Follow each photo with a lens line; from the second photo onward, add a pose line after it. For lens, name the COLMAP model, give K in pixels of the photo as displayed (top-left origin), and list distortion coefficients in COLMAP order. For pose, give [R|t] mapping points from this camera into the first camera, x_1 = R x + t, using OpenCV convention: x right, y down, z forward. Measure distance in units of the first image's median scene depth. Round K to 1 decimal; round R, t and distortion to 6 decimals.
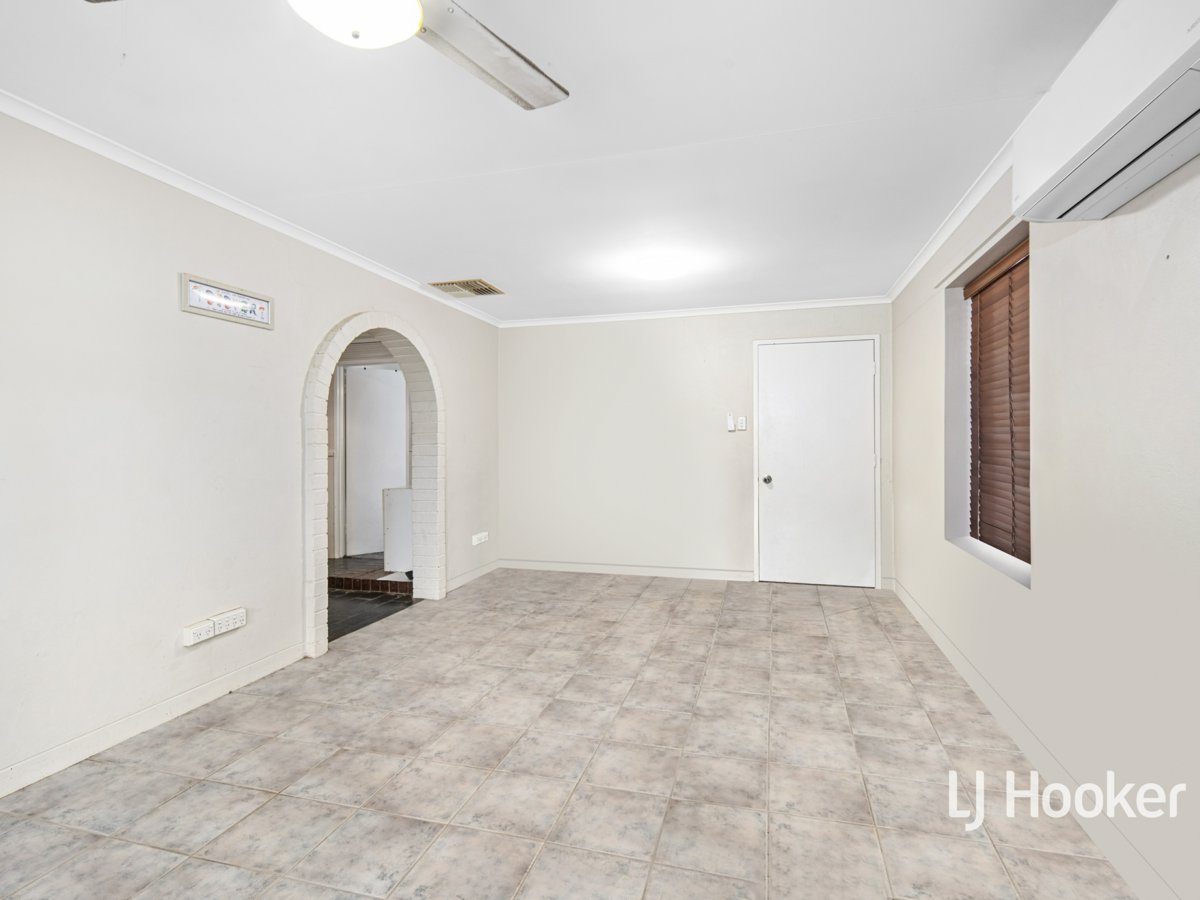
lens RADIAL K [[599.5, 0, 602.9], [0, 599.5, 447.2], [0, 0, 1]] dist [0.012859, -0.001185]
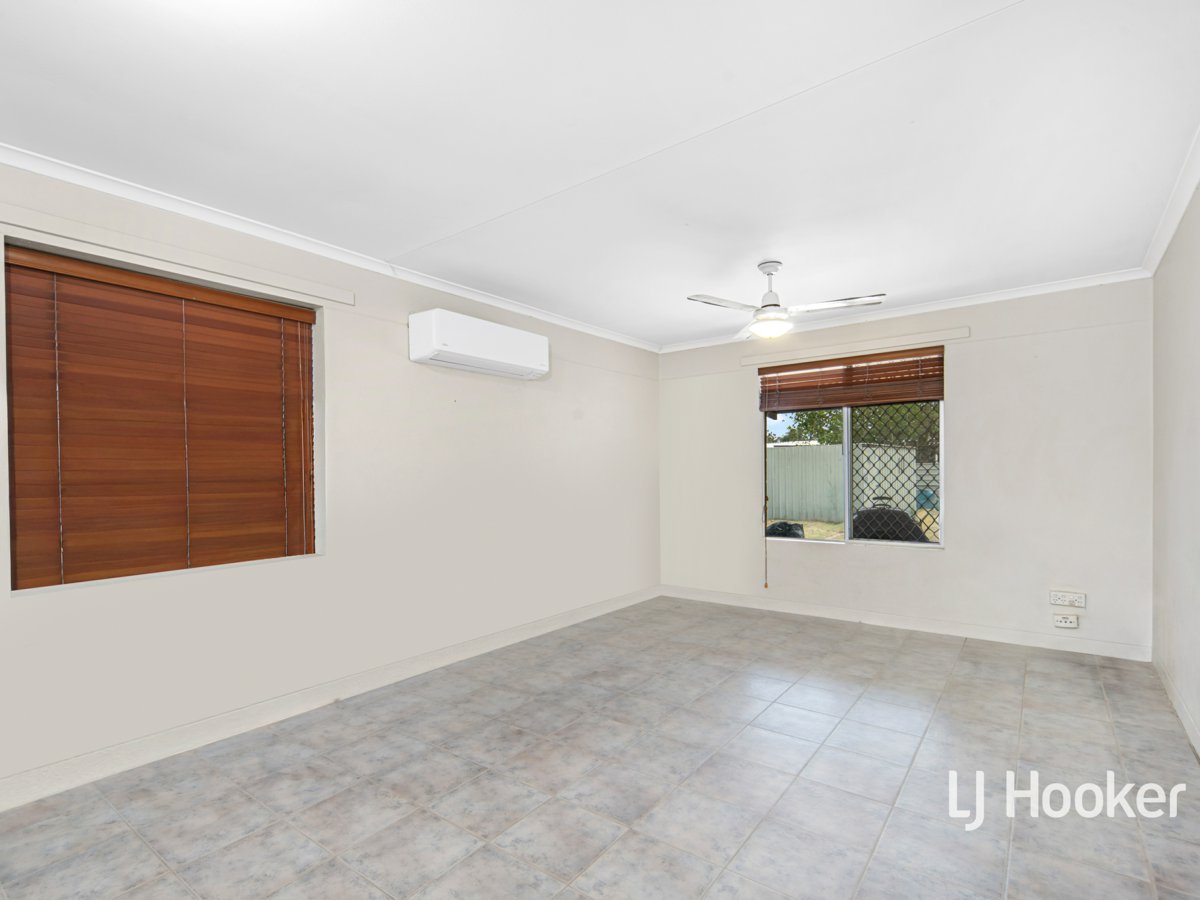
lens RADIAL K [[599.5, 0, 601.8], [0, 599.5, 457.9], [0, 0, 1]] dist [0.012859, -0.001185]
pose [[-0.934776, 0.017573, 0.354804, -0.332080], [0.017024, 0.999844, -0.004667, -0.003573], [-0.354831, 0.001677, -0.934929, 1.812356]]
